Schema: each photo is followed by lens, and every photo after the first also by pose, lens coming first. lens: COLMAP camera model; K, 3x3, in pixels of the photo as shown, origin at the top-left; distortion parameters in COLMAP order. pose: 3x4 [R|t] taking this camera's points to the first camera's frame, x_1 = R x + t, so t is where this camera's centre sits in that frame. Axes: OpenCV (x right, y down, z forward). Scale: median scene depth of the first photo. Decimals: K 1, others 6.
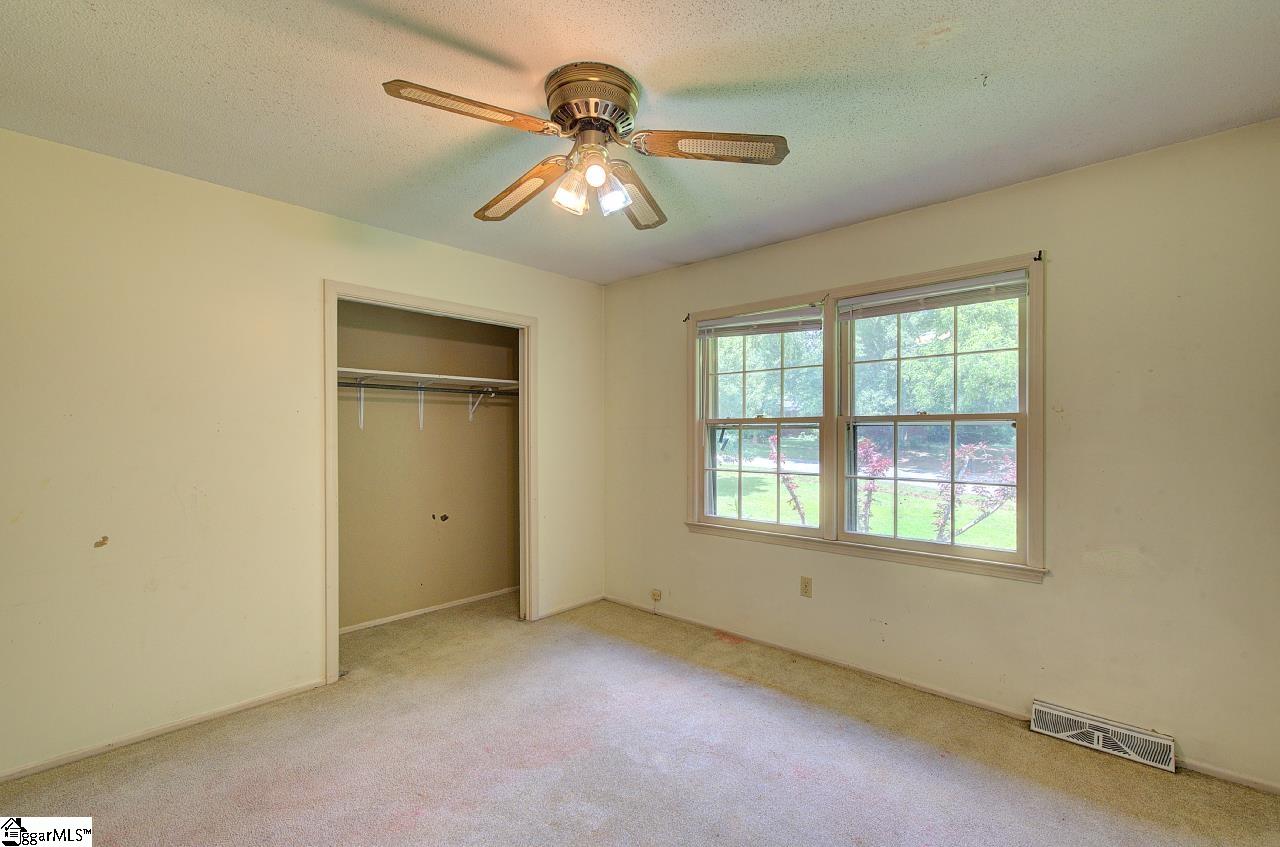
lens RADIAL K [[564.6, 0, 640.6], [0, 564.6, 430.0], [0, 0, 1]] dist [-0.004938, 0.000446]
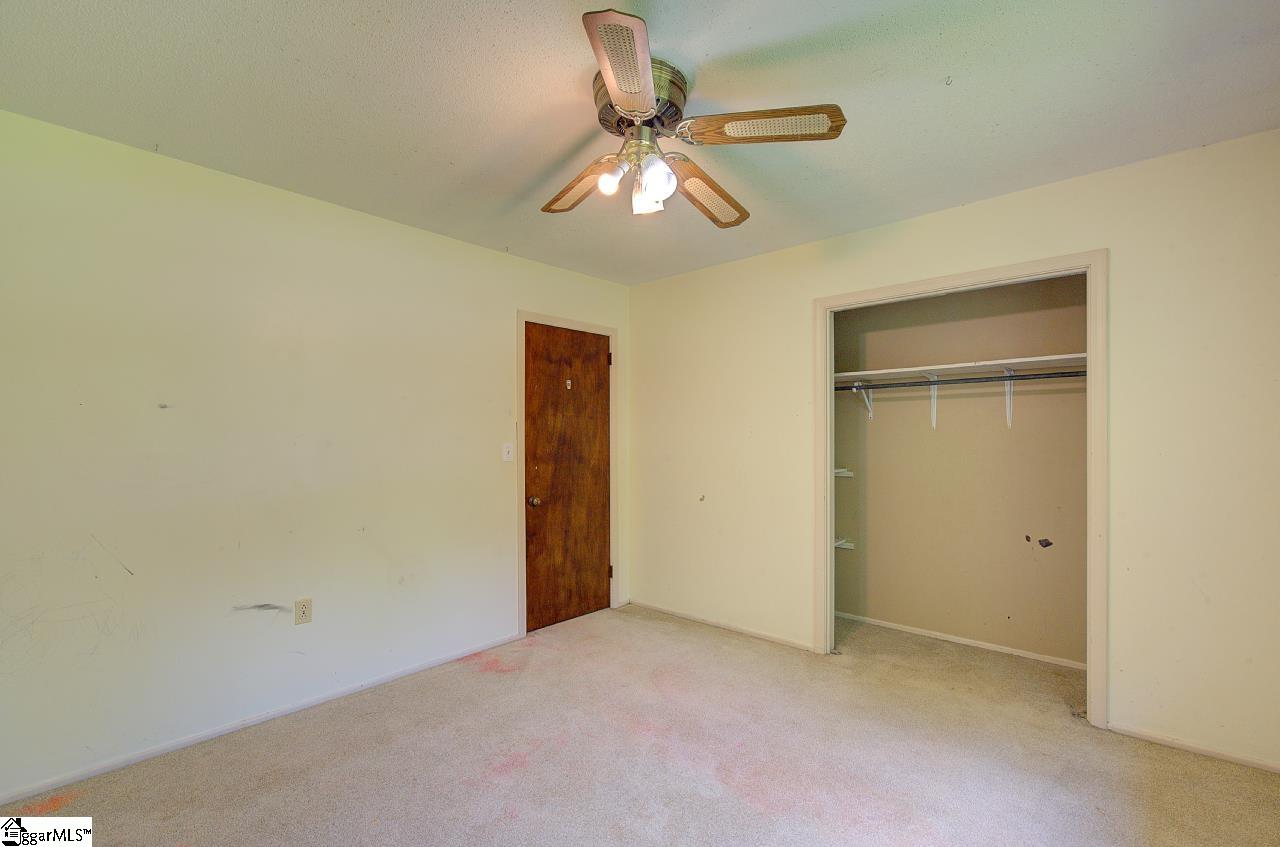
lens RADIAL K [[564.6, 0, 647.3], [0, 564.6, 430.1], [0, 0, 1]] dist [-0.004938, 0.000446]
pose [[0.009105, -0.003672, -0.999952, 0.660145], [0.012785, 0.999912, -0.003555, -0.002424], [0.999877, -0.012752, 0.009151, 0.731200]]
